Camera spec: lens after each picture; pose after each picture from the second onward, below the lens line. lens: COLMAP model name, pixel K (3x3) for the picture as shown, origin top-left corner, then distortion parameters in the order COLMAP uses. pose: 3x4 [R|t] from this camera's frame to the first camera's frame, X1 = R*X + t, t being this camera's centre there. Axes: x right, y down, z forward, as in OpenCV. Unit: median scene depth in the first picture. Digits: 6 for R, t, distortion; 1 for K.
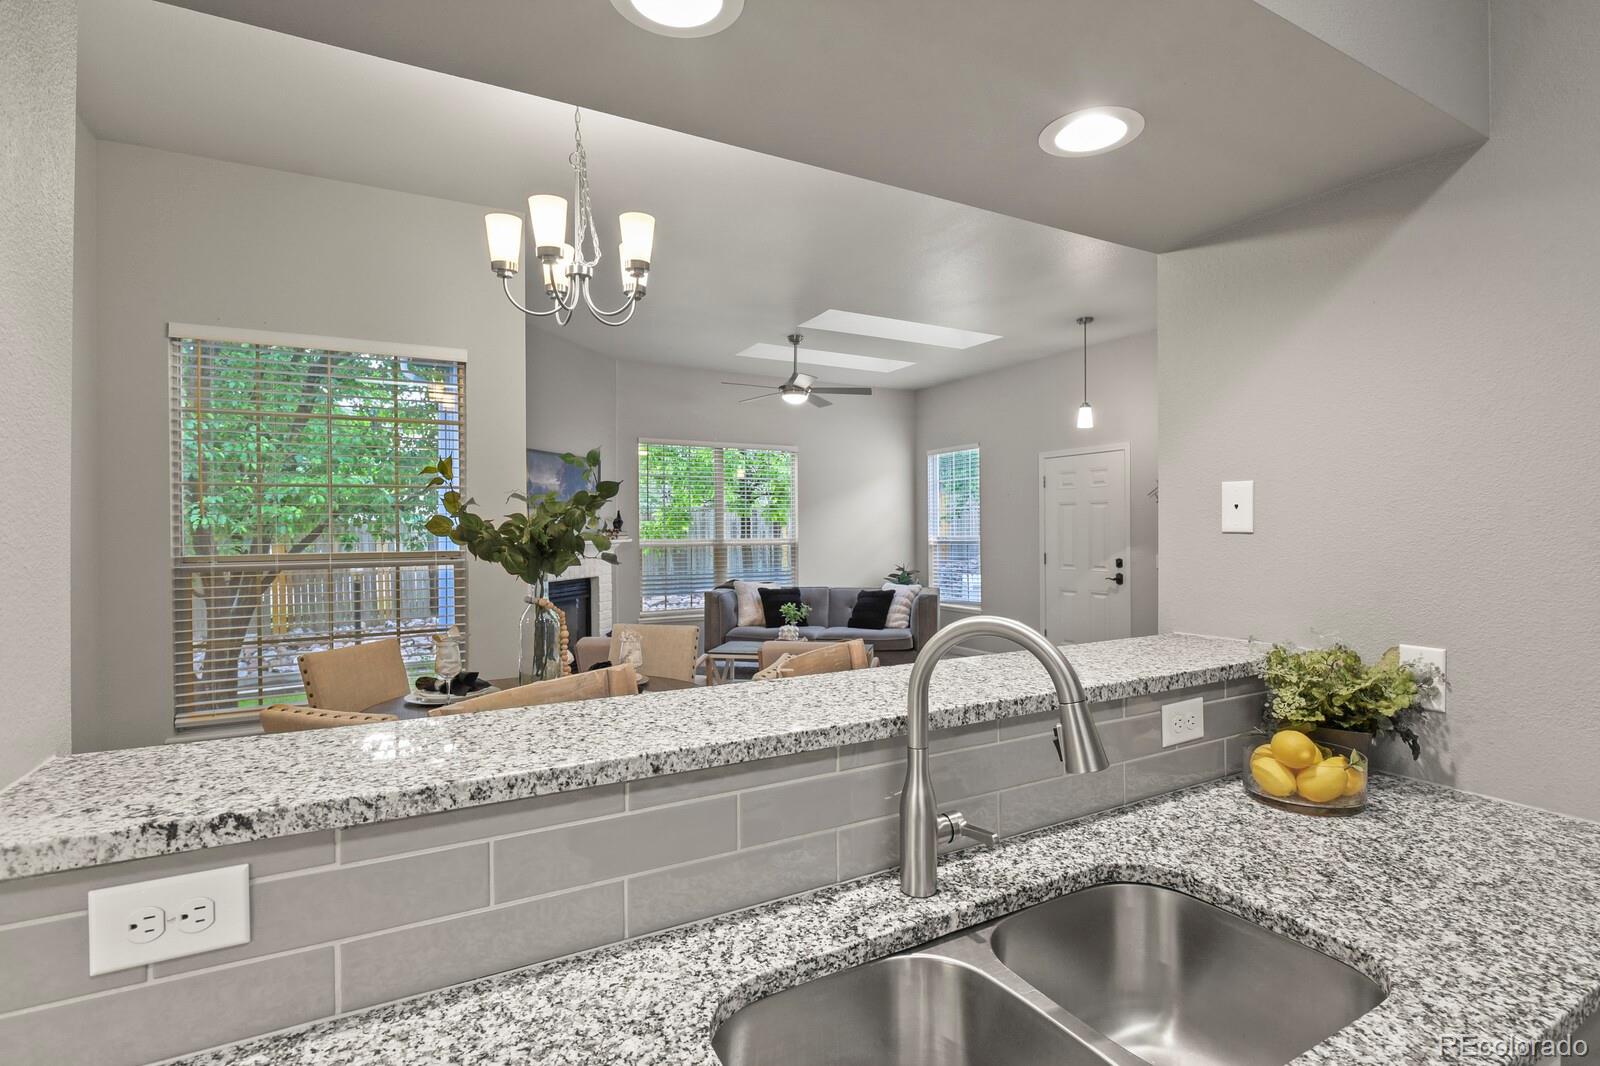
lens RADIAL K [[775.0, 0, 802.3], [0, 775.0, 521.7], [0, 0, 1]] dist [-0.005849, -0.005864]
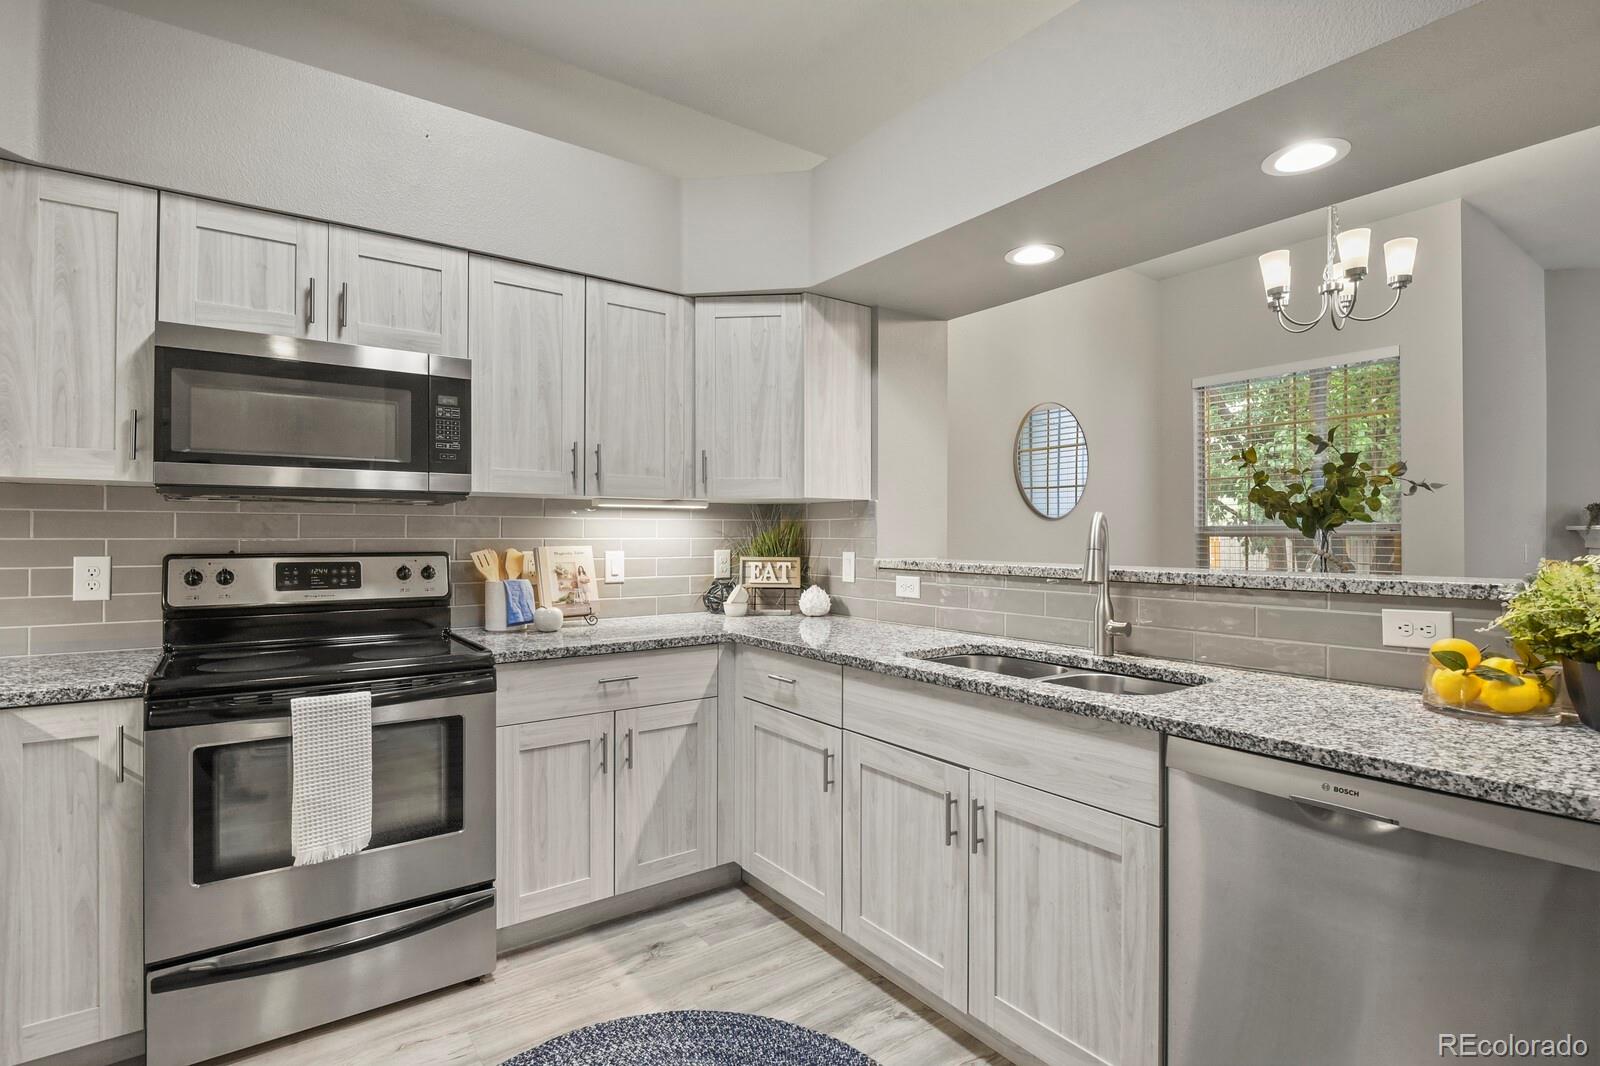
lens RADIAL K [[775.0, 0, 803.8], [0, 775.0, 531.4], [0, 0, 1]] dist [-0.005849, -0.005864]
pose [[0.121007, -0.000579, -0.992651, 0.378578], [0.004401, 0.999990, -0.000047, 0.030222], [0.992642, -0.004363, 0.121008, 0.002255]]
